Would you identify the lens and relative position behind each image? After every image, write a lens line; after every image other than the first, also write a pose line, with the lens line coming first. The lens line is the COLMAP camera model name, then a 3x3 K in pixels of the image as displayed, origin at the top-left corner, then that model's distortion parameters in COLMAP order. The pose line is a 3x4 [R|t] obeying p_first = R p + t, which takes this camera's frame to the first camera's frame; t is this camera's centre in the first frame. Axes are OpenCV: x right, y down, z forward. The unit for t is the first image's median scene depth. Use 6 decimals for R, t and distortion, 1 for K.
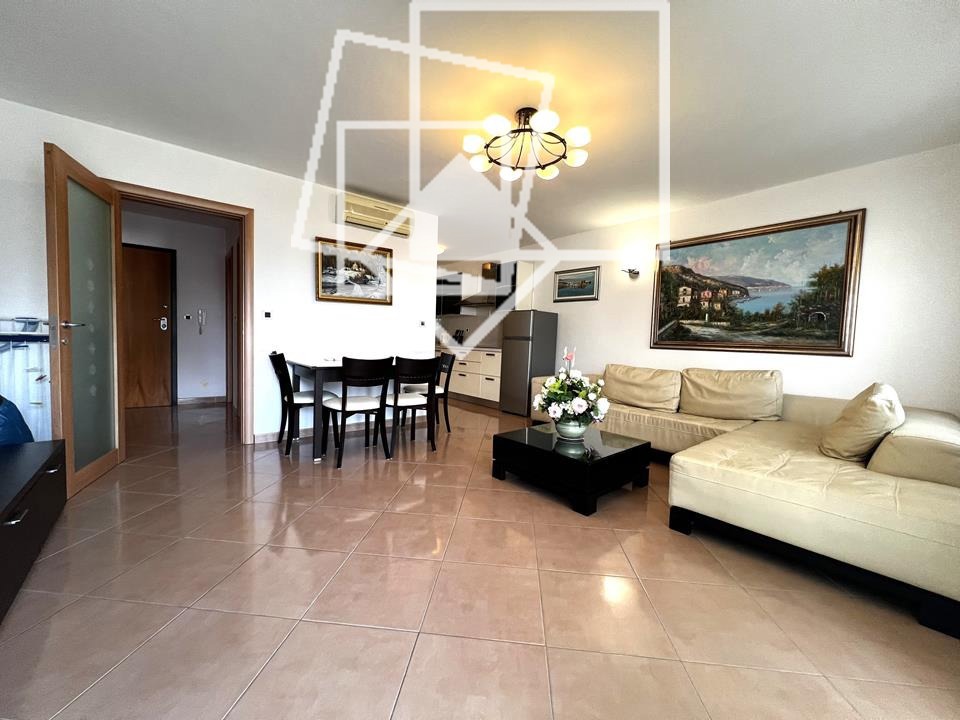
lens RADIAL K [[381.6, 0, 480.0], [0, 381.6, 360.0], [0, 0, 1]] dist [-0.001695, 0.000296]
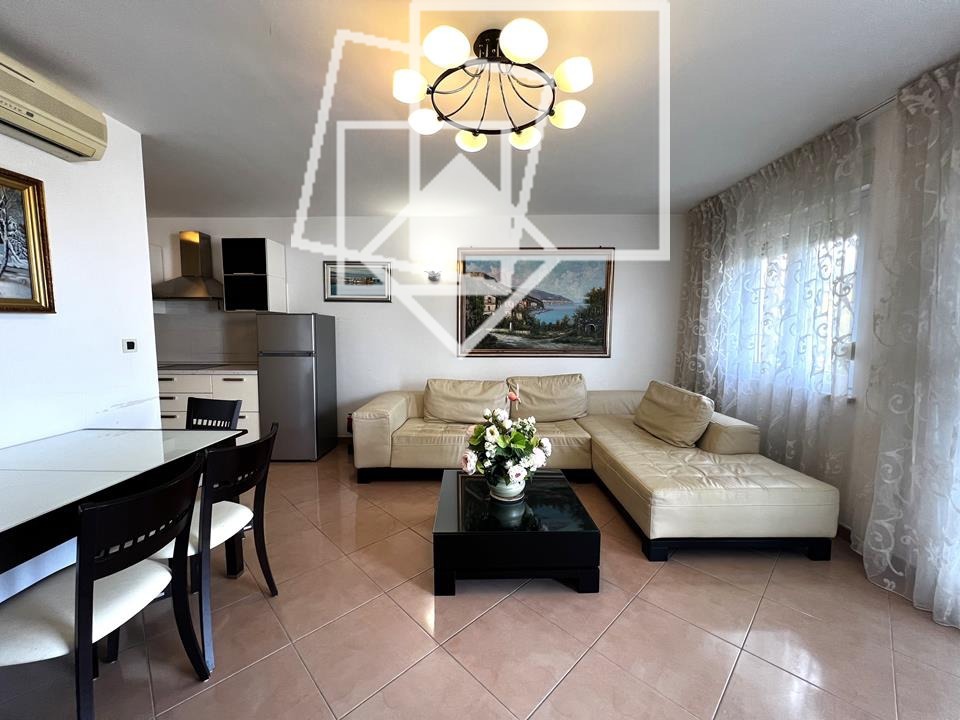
lens RADIAL K [[381.6, 0, 480.0], [0, 381.6, 360.0], [0, 0, 1]] dist [-0.001695, 0.000296]
pose [[0.647389, -0.094485, 0.756280, -0.287925], [0.059438, 0.995523, 0.073495, -0.107043], [-0.759838, -0.002628, 0.650107, 0.398117]]
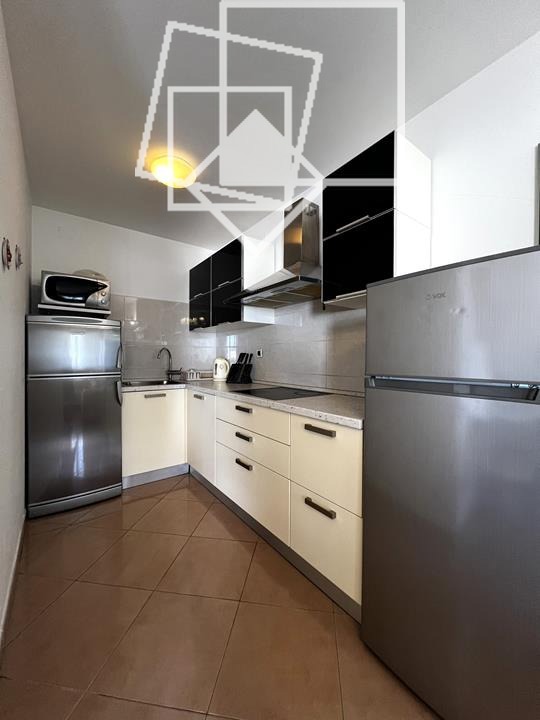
lens RADIAL K [[292.5, 0, 270.0], [0, 292.5, 360.0], [0, 0, 1]] dist [-0.000759, 0.000050]
pose [[0.998568, -0.027289, -0.046024, -0.001467], [0.025025, 0.998482, -0.049070, -0.094250], [0.047293, 0.047848, 0.997734, 1.147853]]
